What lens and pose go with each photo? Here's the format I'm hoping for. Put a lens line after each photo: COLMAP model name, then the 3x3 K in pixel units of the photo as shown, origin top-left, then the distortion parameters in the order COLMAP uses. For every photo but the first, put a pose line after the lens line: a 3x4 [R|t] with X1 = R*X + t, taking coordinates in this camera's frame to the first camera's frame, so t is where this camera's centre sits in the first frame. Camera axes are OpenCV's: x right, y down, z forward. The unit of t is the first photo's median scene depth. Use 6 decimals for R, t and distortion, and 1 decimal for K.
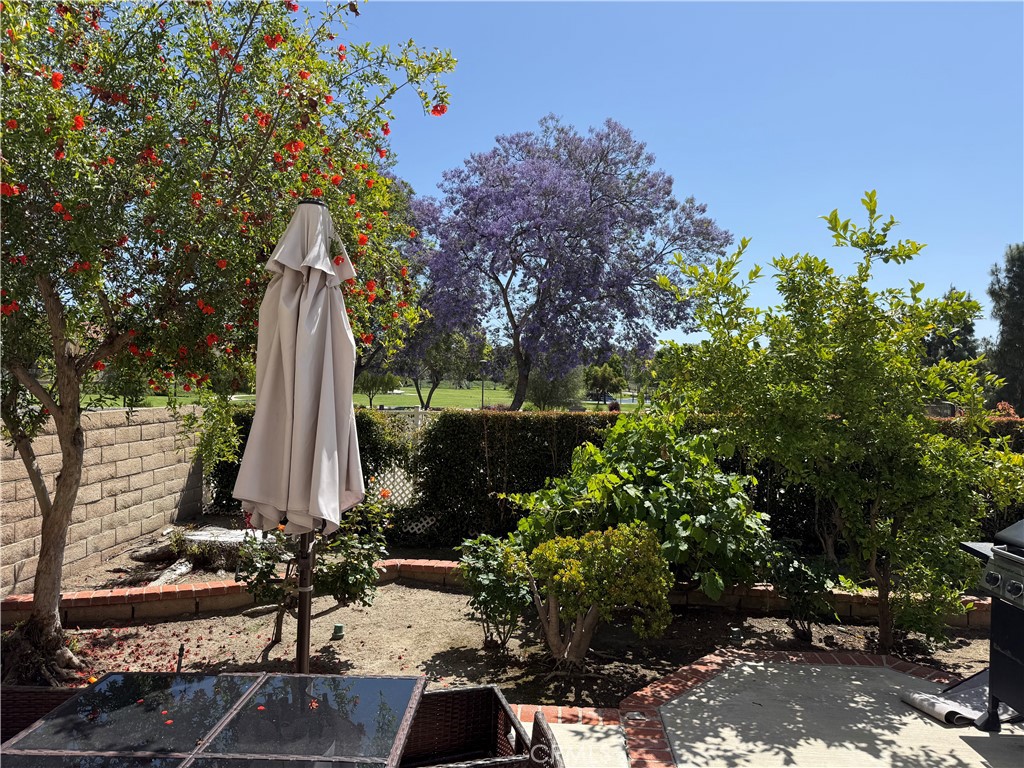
lens RADIAL K [[721.7, 0, 512.4], [0, 721.7, 382.1], [0, 0, 1]] dist [-0.006380, -0.001297]
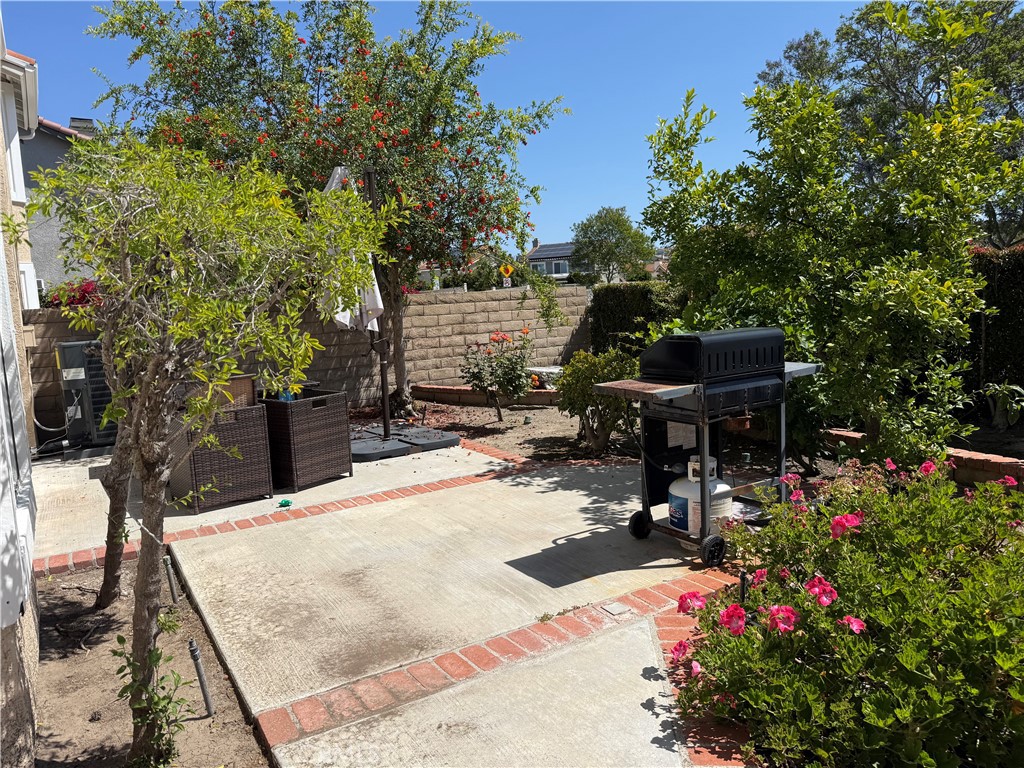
lens RADIAL K [[721.7, 0, 512.0], [0, 721.7, 383.6], [0, 0, 1]] dist [-0.006380, -0.001297]
pose [[0.554277, 0.047712, -0.830964, 1.468477], [0.059552, 0.993524, 0.096769, 0.162064], [0.830199, -0.103123, 0.547846, 0.175736]]
